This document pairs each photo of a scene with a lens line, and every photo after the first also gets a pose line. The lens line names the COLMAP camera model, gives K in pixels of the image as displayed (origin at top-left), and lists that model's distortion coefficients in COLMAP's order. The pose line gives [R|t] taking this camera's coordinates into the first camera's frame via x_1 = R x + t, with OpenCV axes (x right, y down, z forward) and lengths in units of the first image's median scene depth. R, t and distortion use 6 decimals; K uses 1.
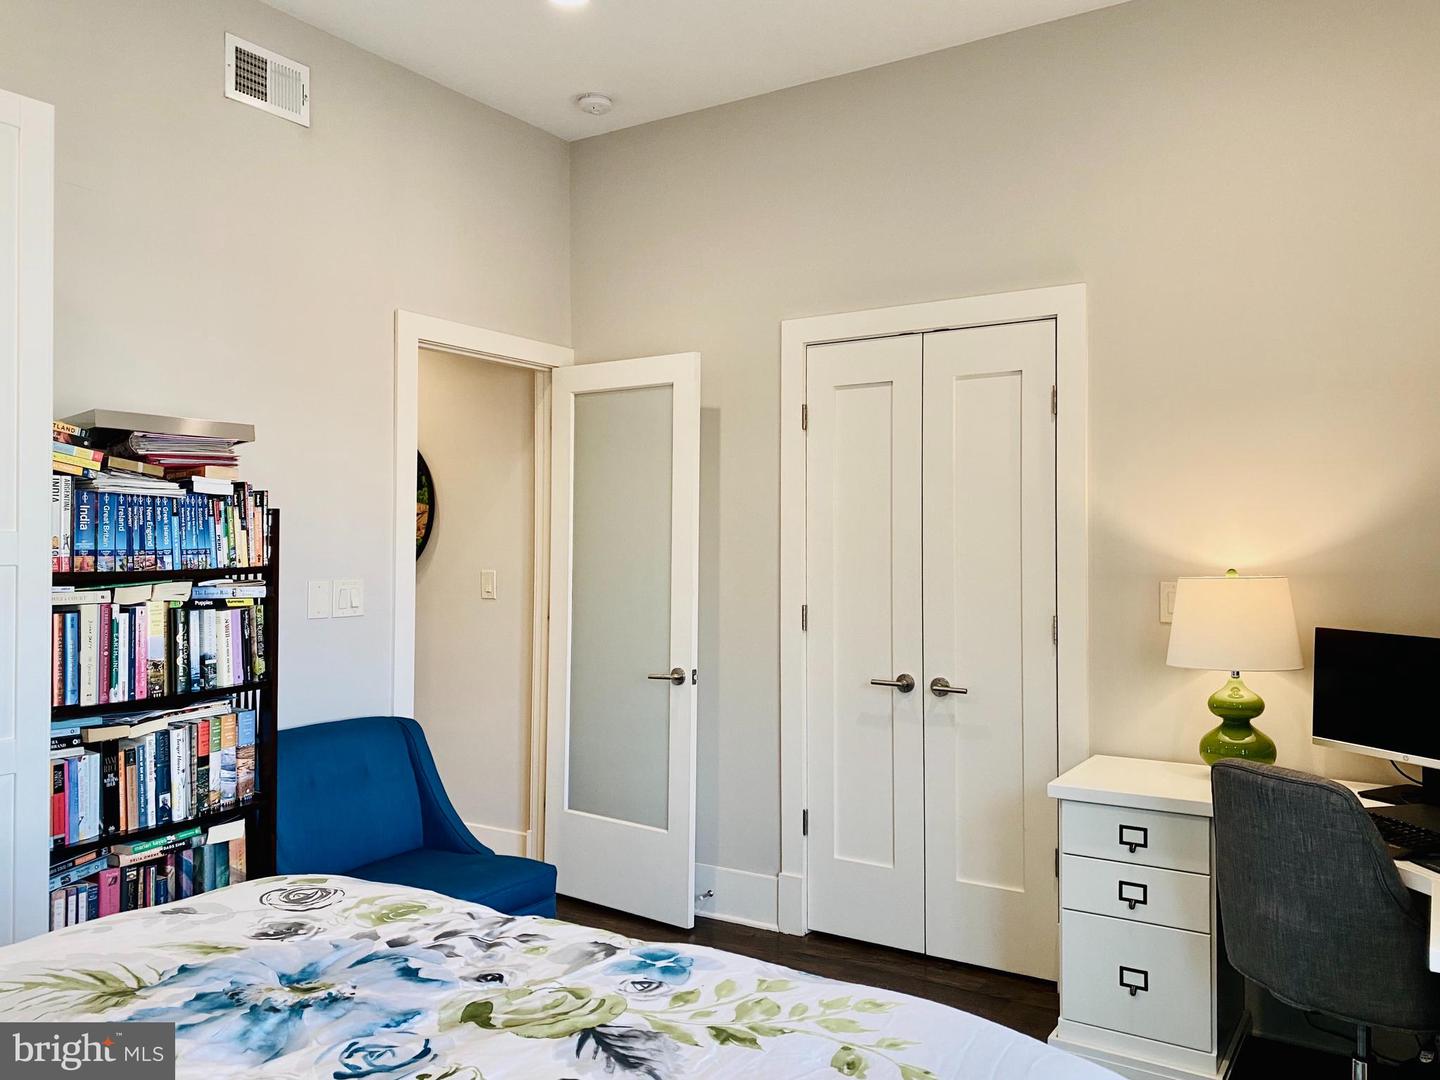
lens RADIAL K [[1122.3, 0, 722.7], [0, 1122.3, 521.9], [0, 0, 1]] dist [0.040254, -0.047928]
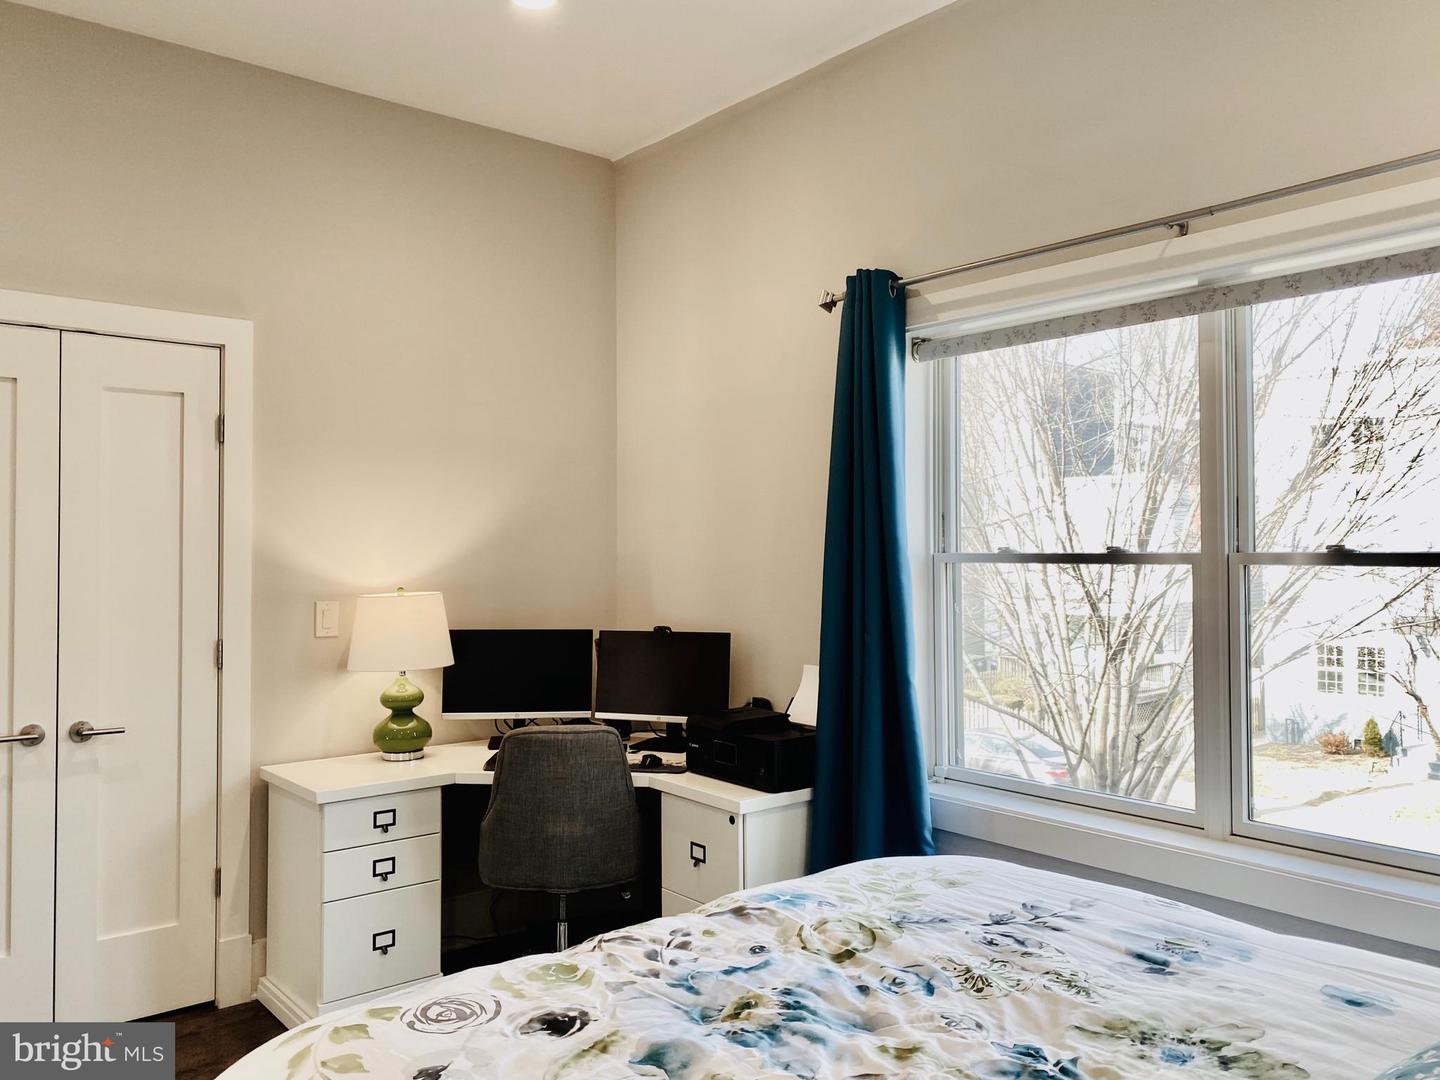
lens RADIAL K [[1087.8, 0, 723.7], [0, 1087.8, 530.9], [0, 0, 1]] dist [0.056422, -0.073647]
pose [[0.332113, 0.010537, 0.943181, -0.597404], [-0.010350, 0.999918, -0.007526, -0.015557], [-0.943183, -0.007262, 0.332195, 0.292763]]
